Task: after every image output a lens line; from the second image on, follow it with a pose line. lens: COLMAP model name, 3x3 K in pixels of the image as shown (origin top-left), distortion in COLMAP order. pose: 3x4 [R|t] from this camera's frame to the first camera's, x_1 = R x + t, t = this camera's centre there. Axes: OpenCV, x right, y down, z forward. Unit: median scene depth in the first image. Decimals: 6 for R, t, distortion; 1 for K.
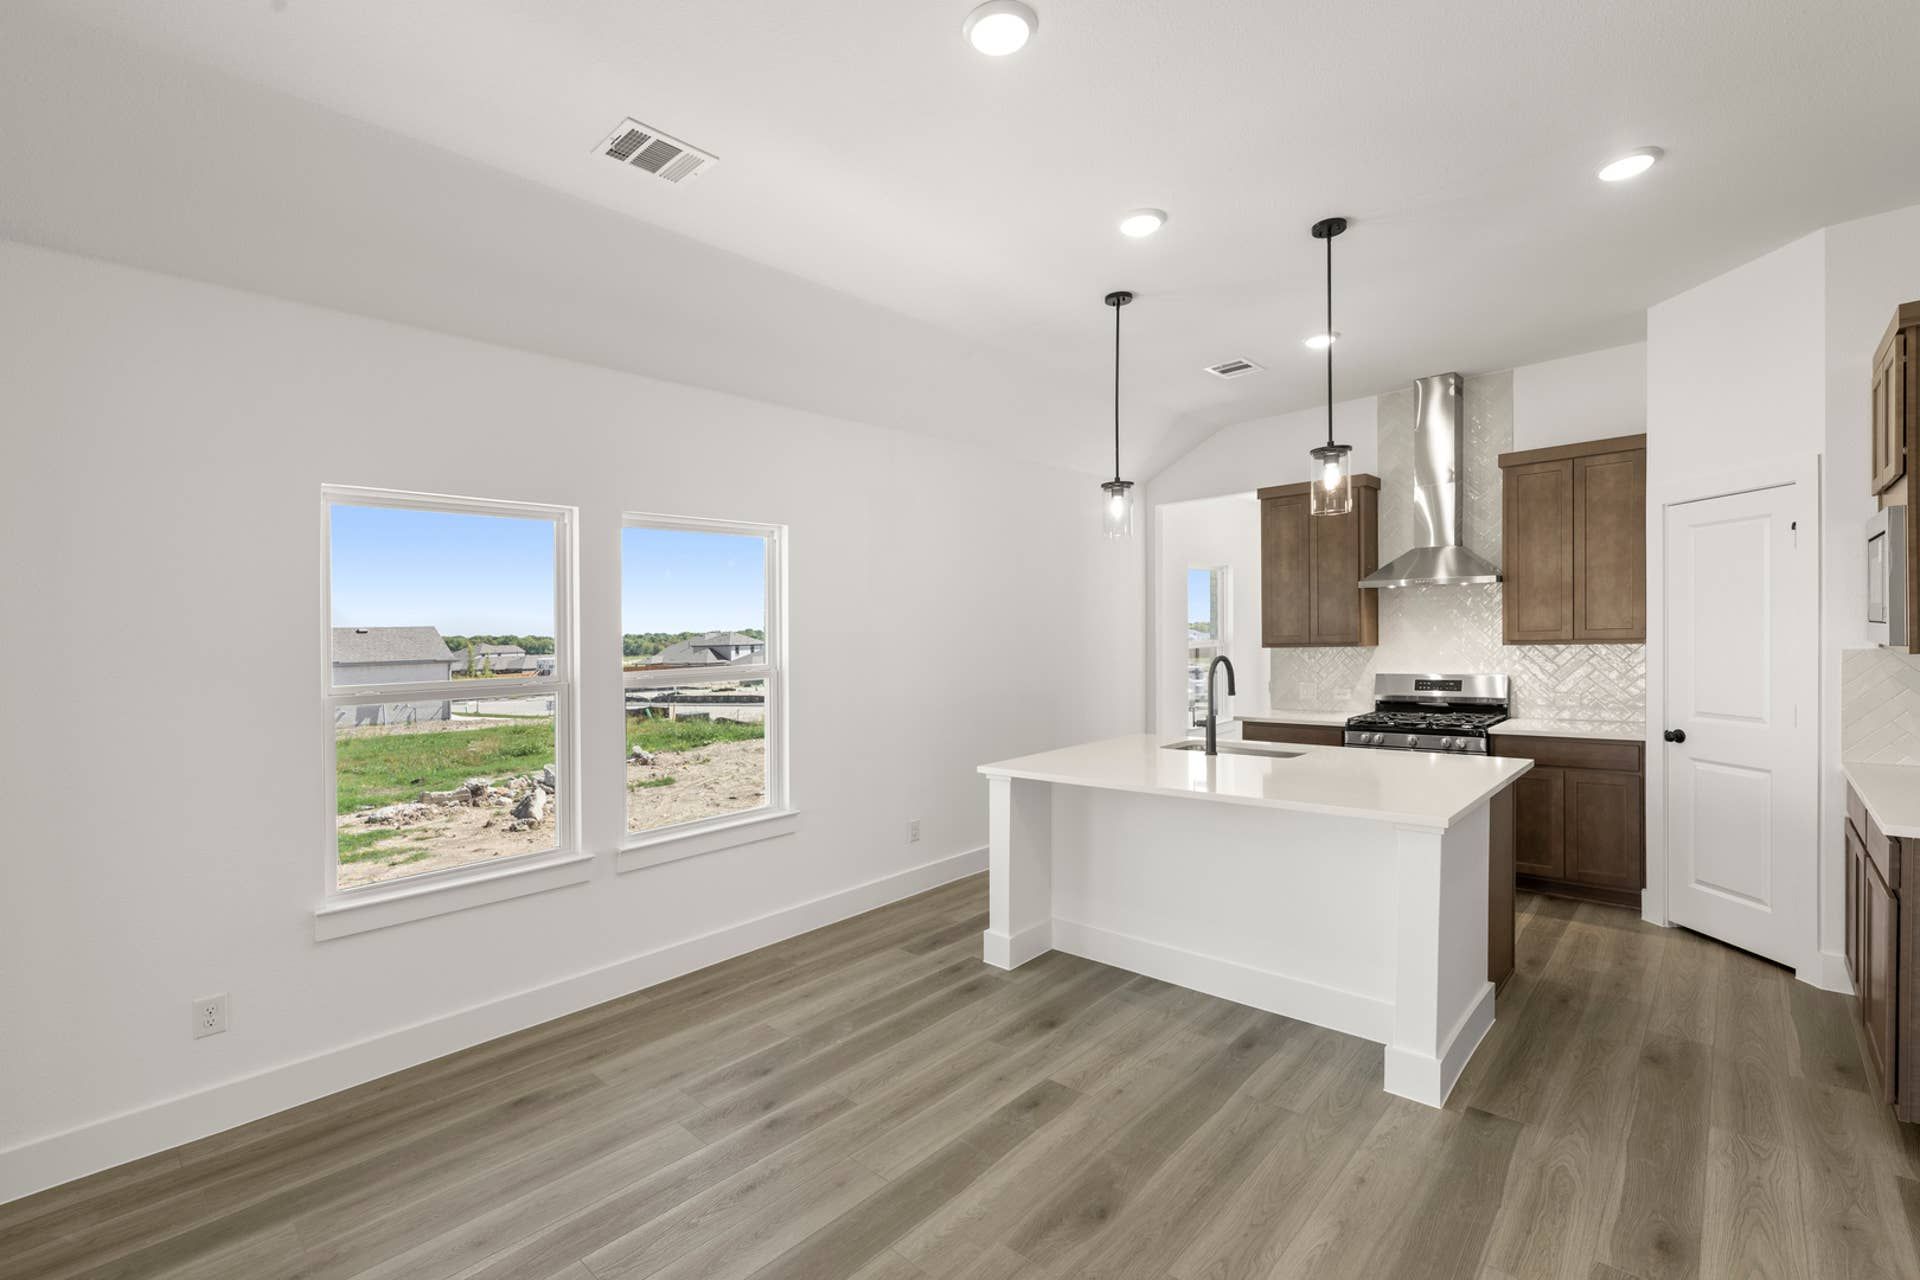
lens RADIAL K [[779.5, 0, 939.0], [0, 779.5, 658.3], [0, 0, 1]] dist [0.001230, -0.000122]
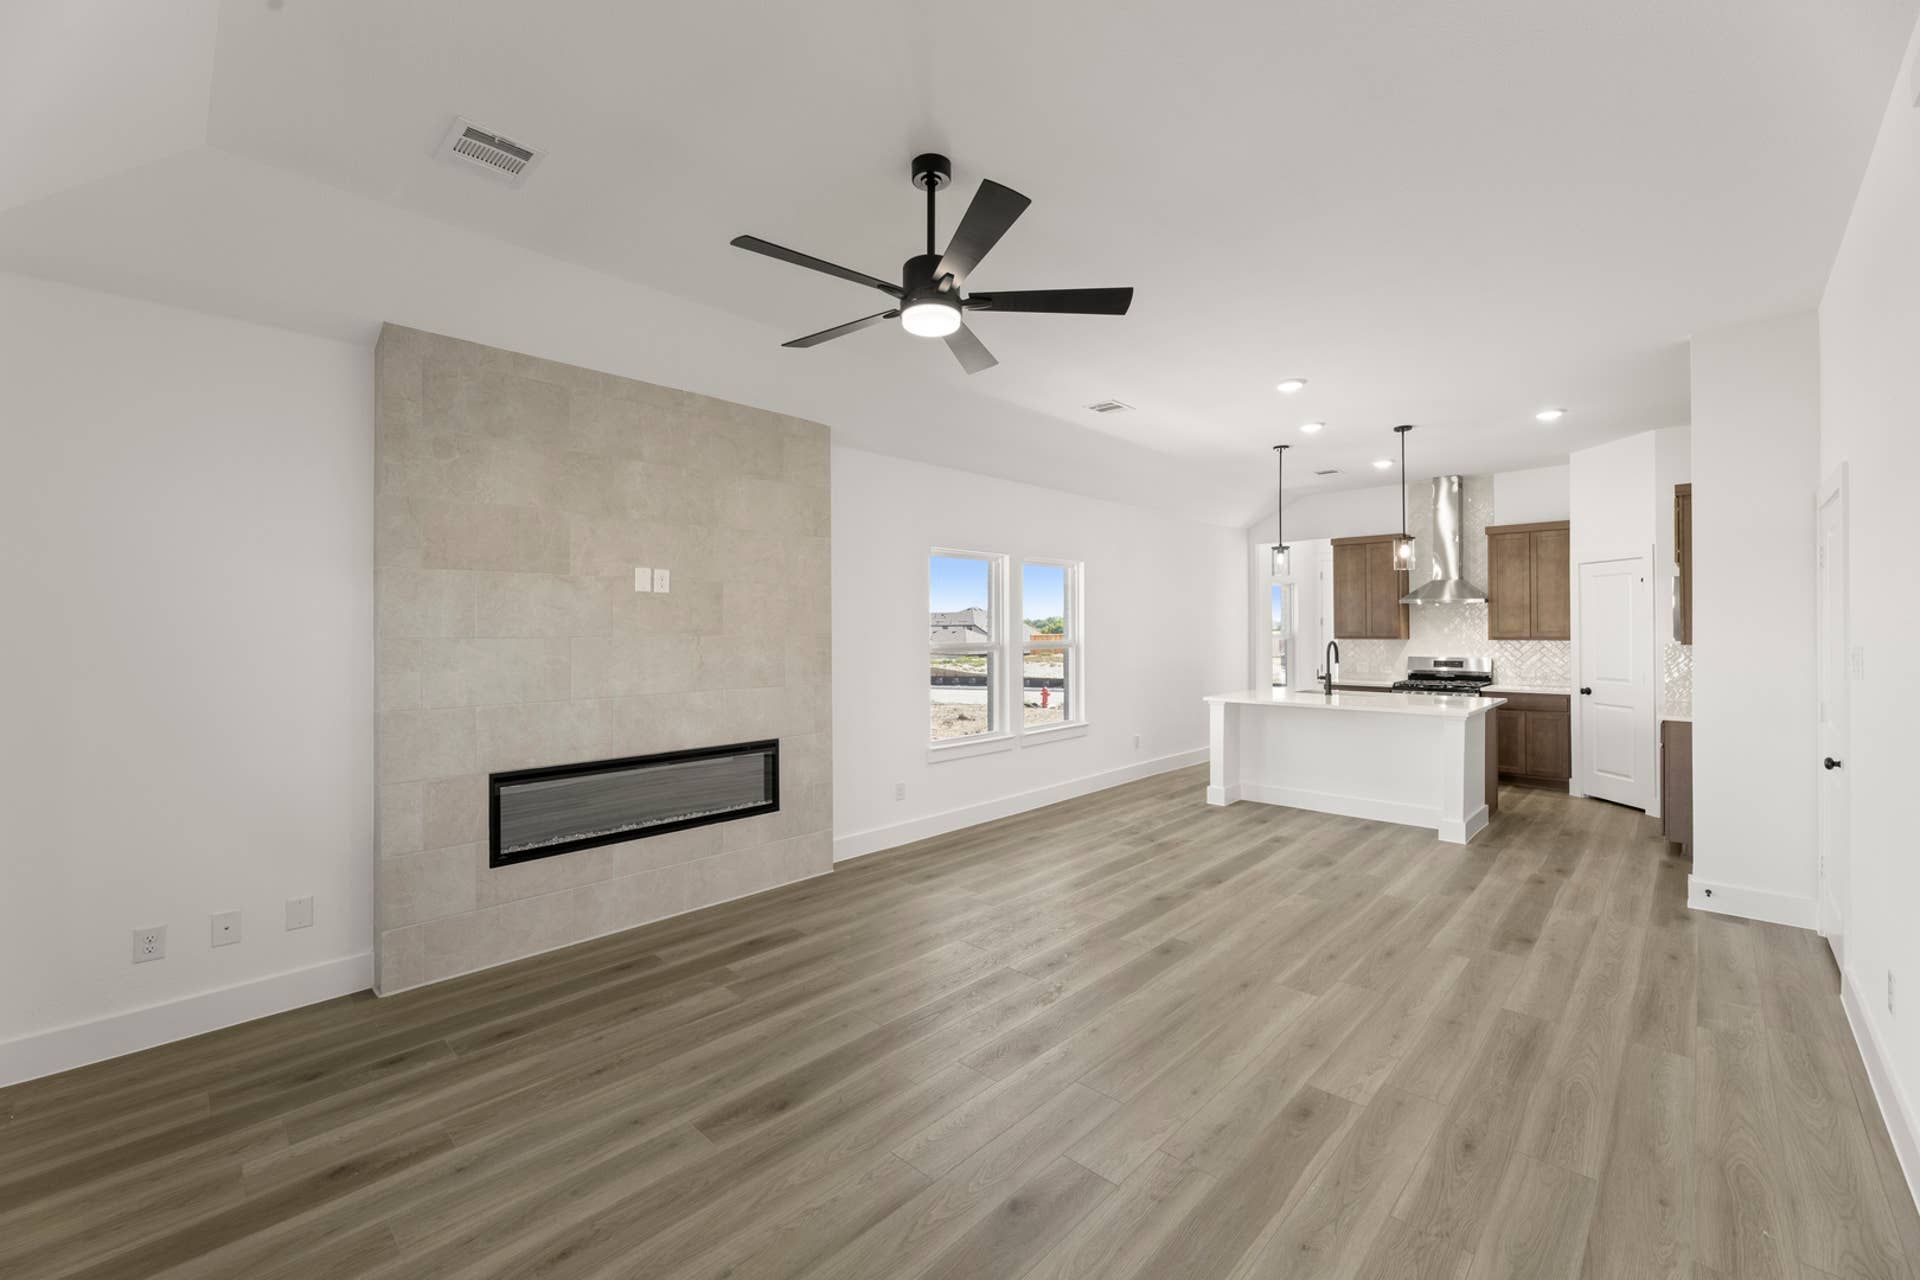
lens RADIAL K [[698.6, 0, 952.1], [0, 698.6, 618.6], [0, 0, 1]] dist [-0.000817, -0.000290]
pose [[0.999465, 0.024730, -0.021422, -0.494938], [-0.025570, 0.998878, -0.039849, 0.033091], [0.020412, 0.040376, 0.998976, -0.651591]]
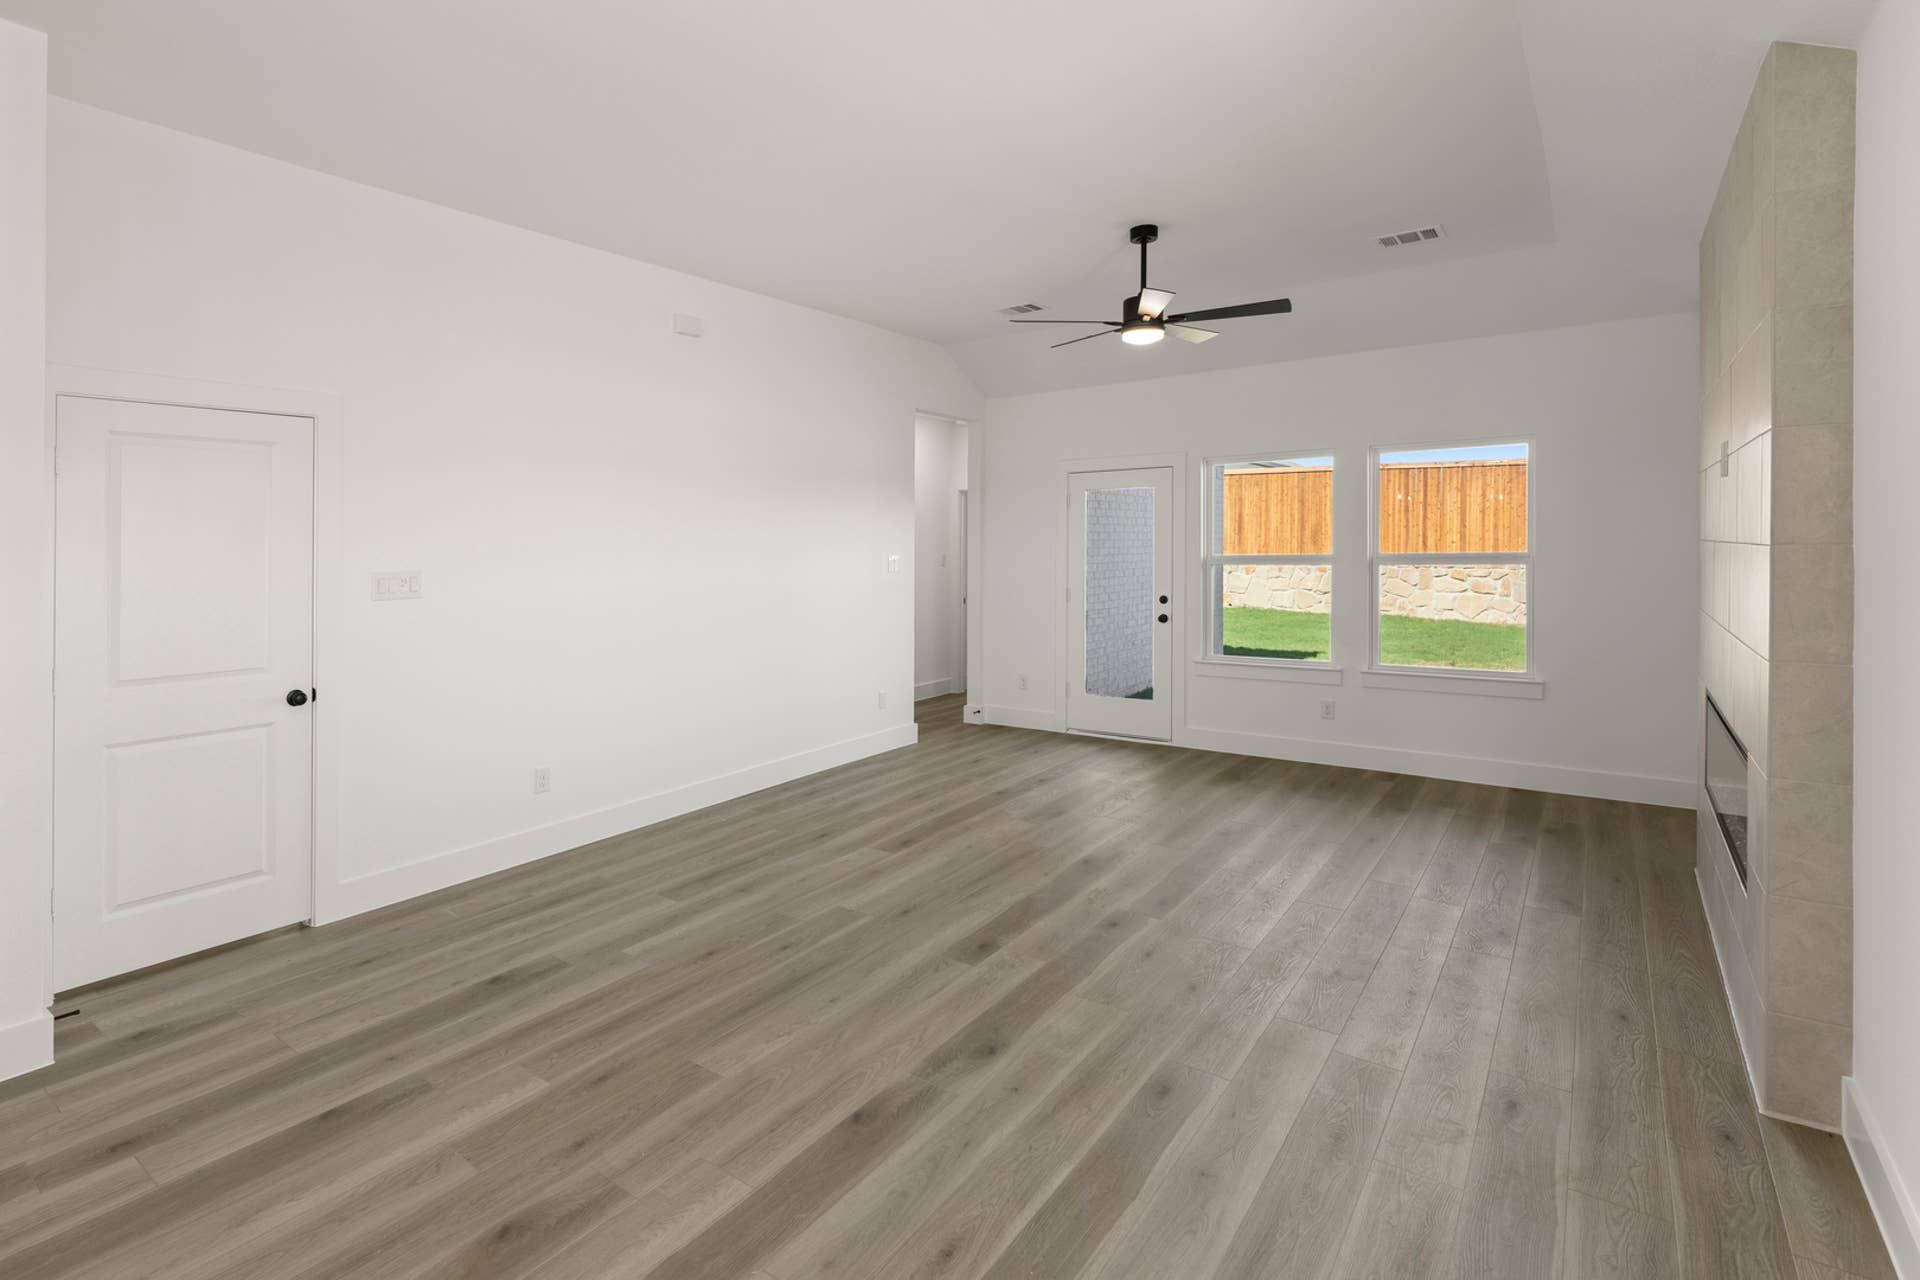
lens RADIAL K [[923.6, 0, 841.9], [0, 923.6, 556.3], [0, 0, 1]] dist [0.007607, -0.000040]
pose [[-0.993940, 0.044843, -0.100359, -0.037844], [0.041131, 0.998402, 0.038755, -0.019038], [0.101937, 0.034392, -0.994196, 1.064638]]
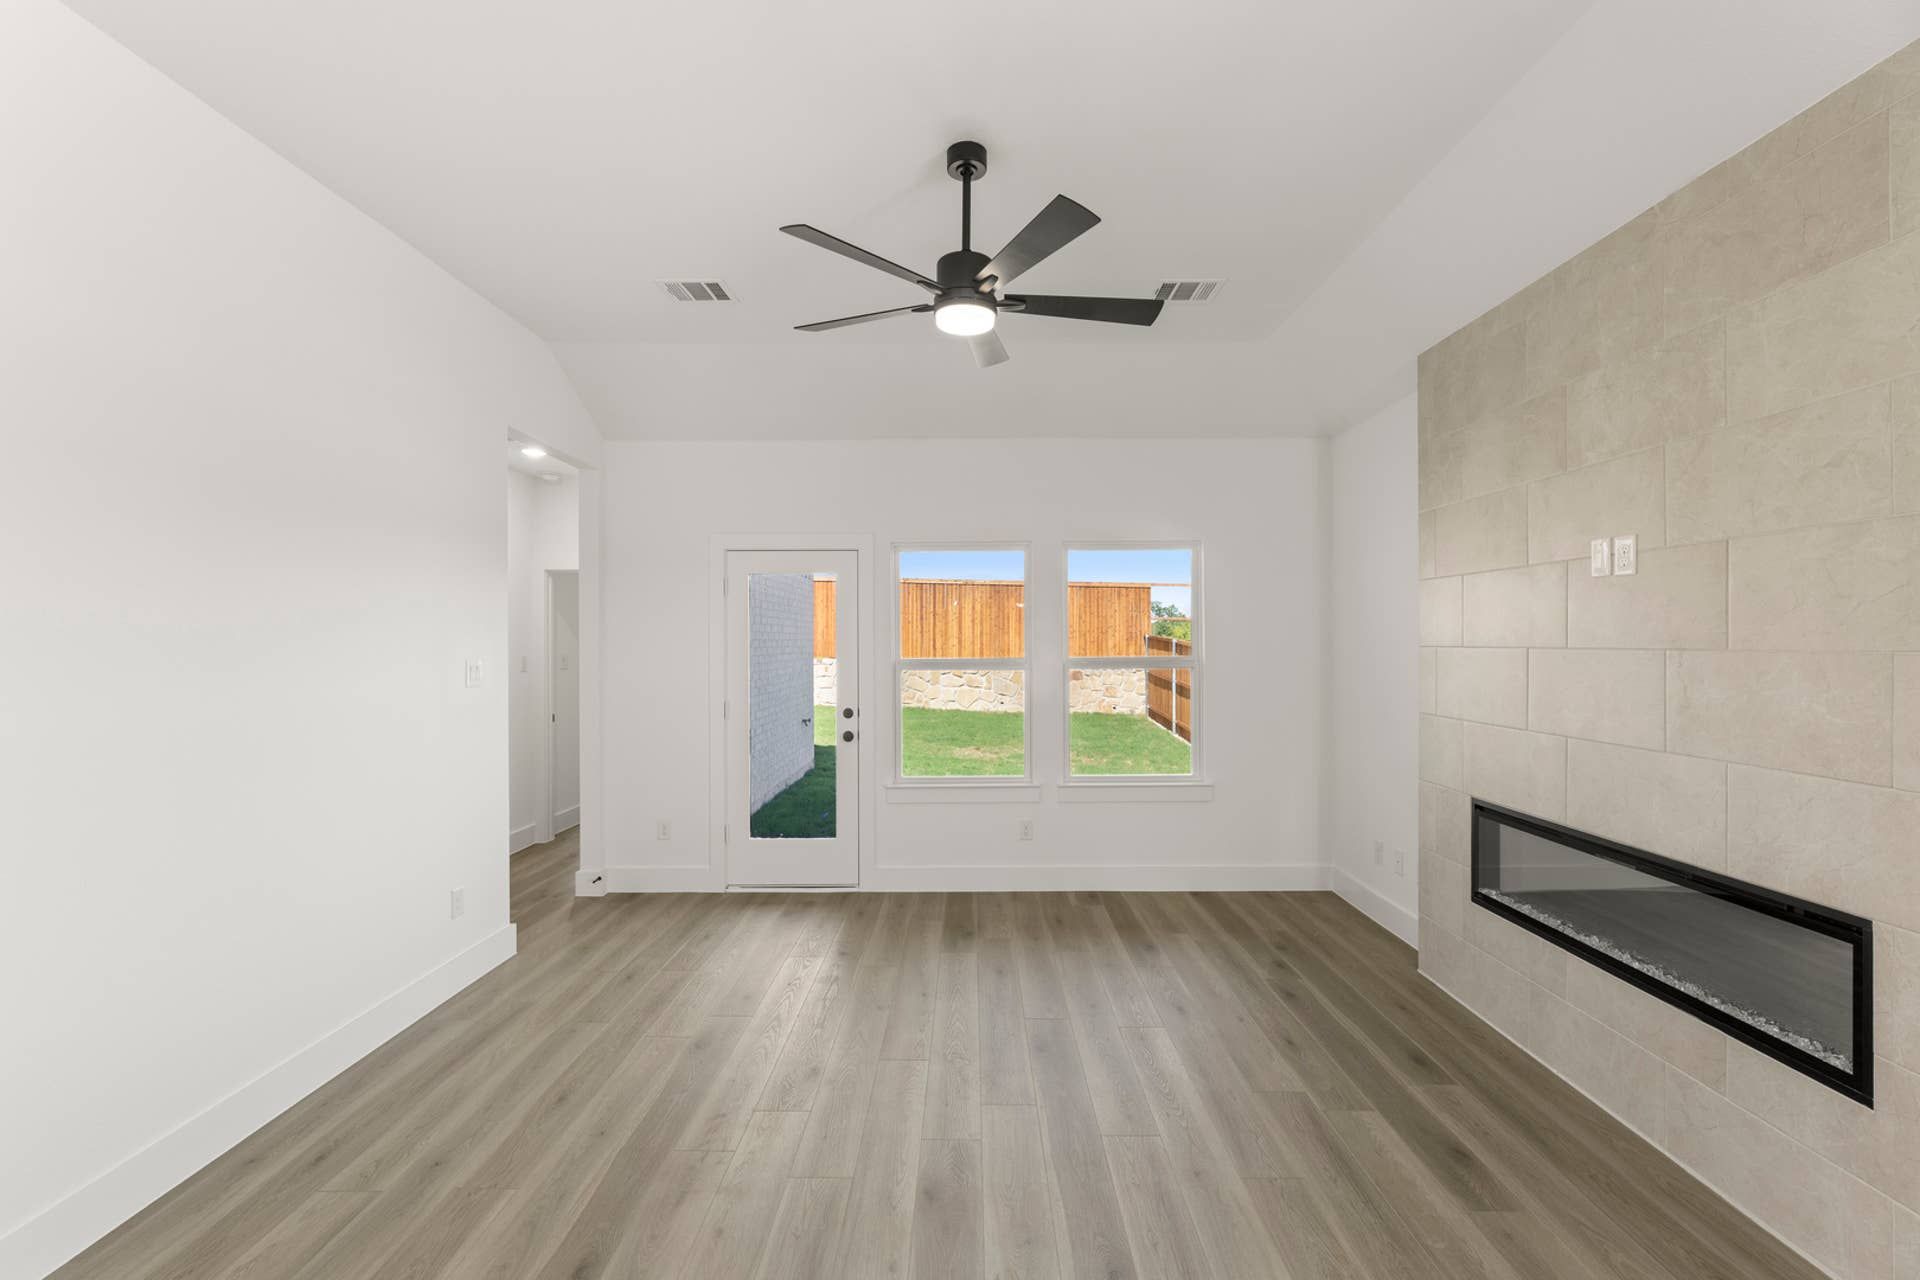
lens RADIAL K [[808.9, 0, 935.8], [0, 808.9, 639.2], [0, 0, 1]] dist [-0.000715, -0.000080]
pose [[-0.723030, 0.027725, -0.690261, -0.044921], [0.004102, 0.999349, 0.035842, -0.005131], [0.690805, 0.023083, -0.722673, 0.405954]]
